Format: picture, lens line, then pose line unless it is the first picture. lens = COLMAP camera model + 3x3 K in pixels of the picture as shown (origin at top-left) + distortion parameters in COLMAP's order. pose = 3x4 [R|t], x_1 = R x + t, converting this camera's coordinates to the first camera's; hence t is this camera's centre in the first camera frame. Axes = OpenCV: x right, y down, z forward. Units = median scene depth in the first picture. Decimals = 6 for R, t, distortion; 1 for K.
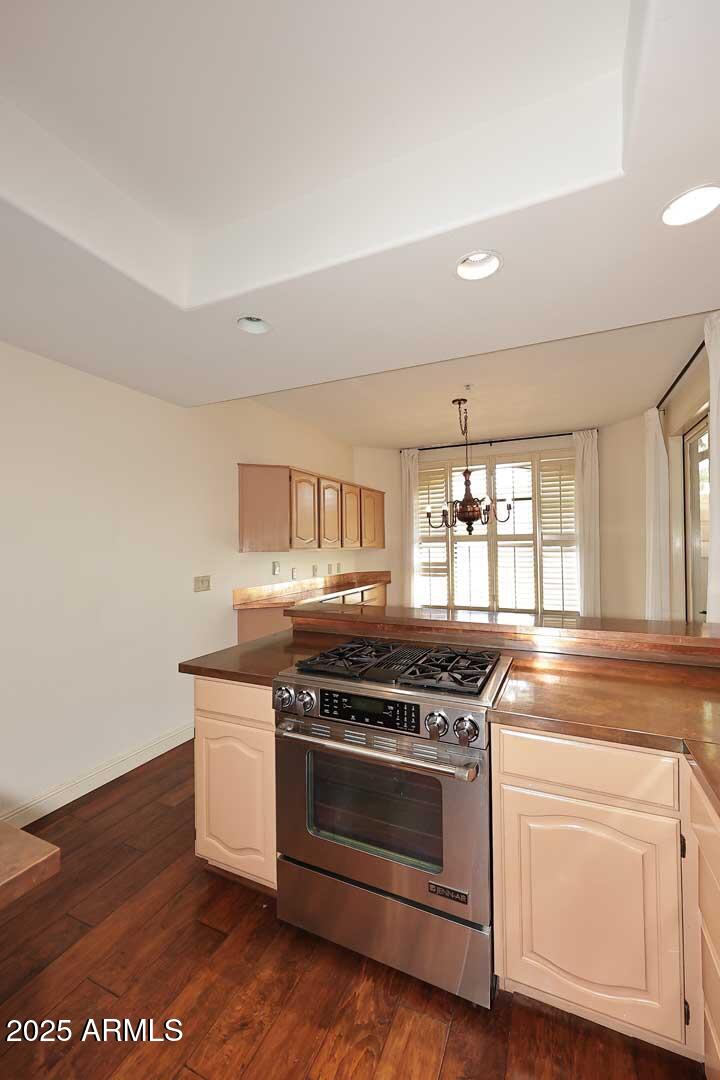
lens RADIAL K [[448.8, 0, 360.0], [0, 448.8, 540.0], [0, 0, 1]] dist [0.000402, -0.000032]
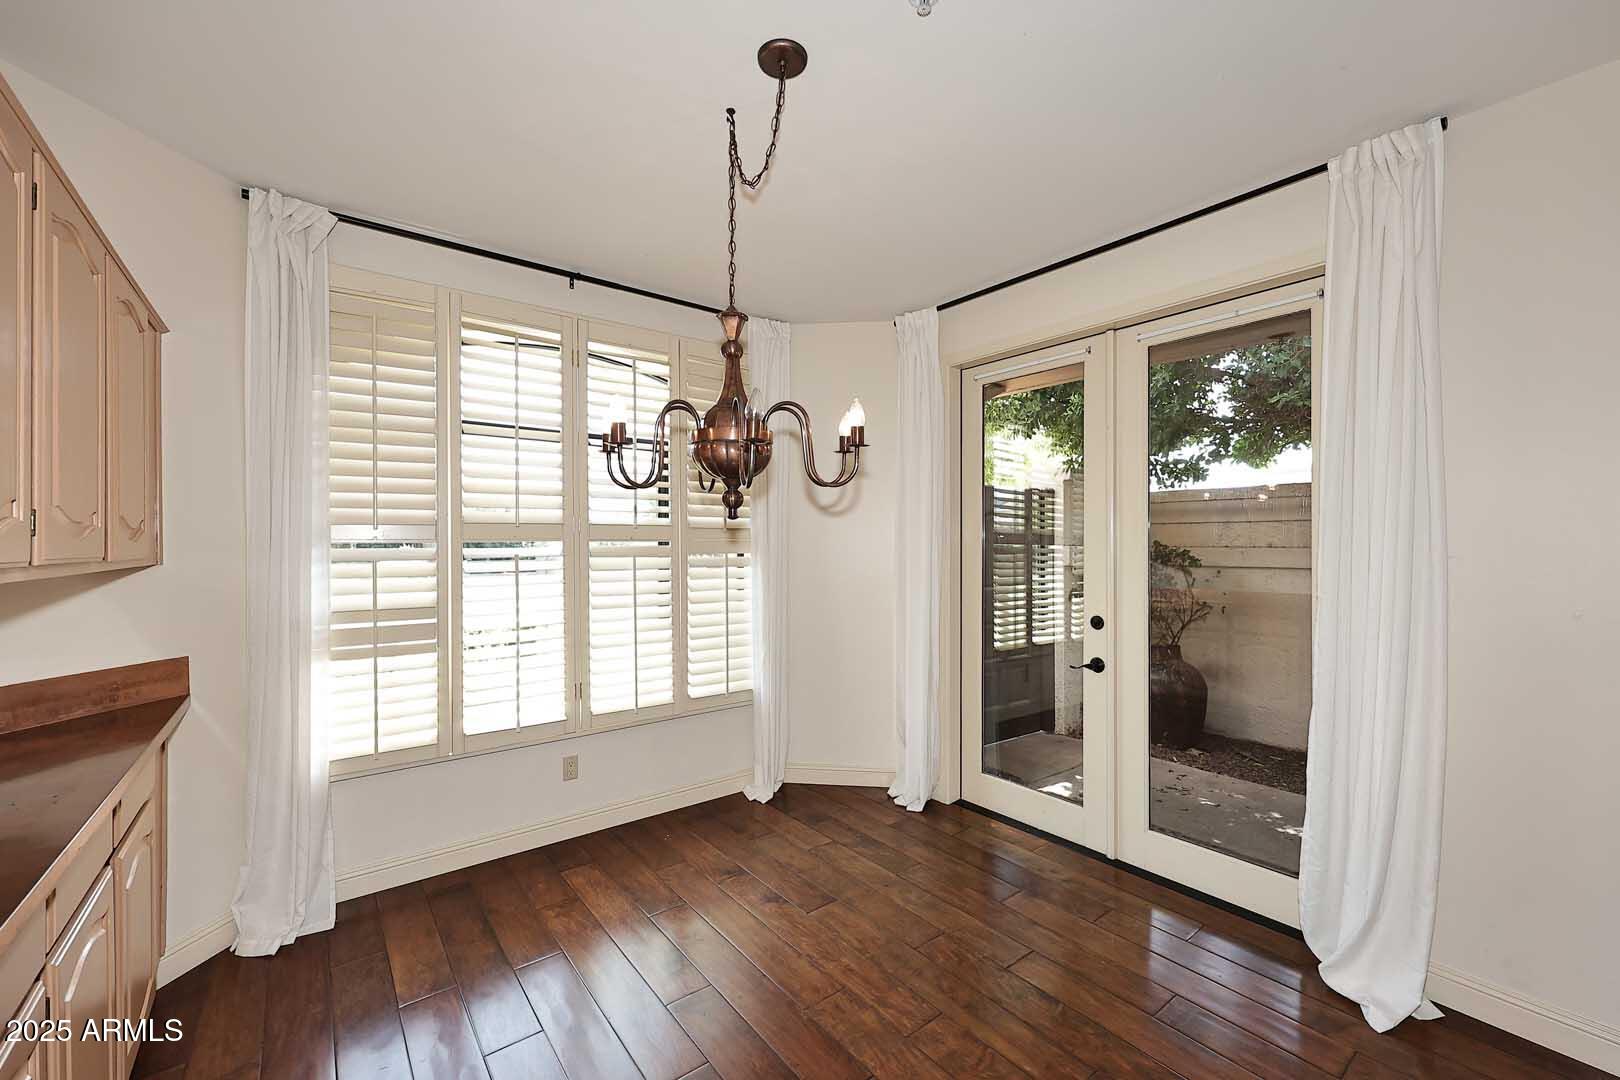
lens RADIAL K [[673.3, 0, 813.7], [0, 673.3, 546.0], [0, 0, 1]] dist [0.000402, -0.000032]
pose [[0.469613, 0.006253, 0.882850, -0.105296], [-0.009264, 0.999955, -0.002154, 0.006123], [-0.882824, -0.007167, 0.469649, 0.541931]]
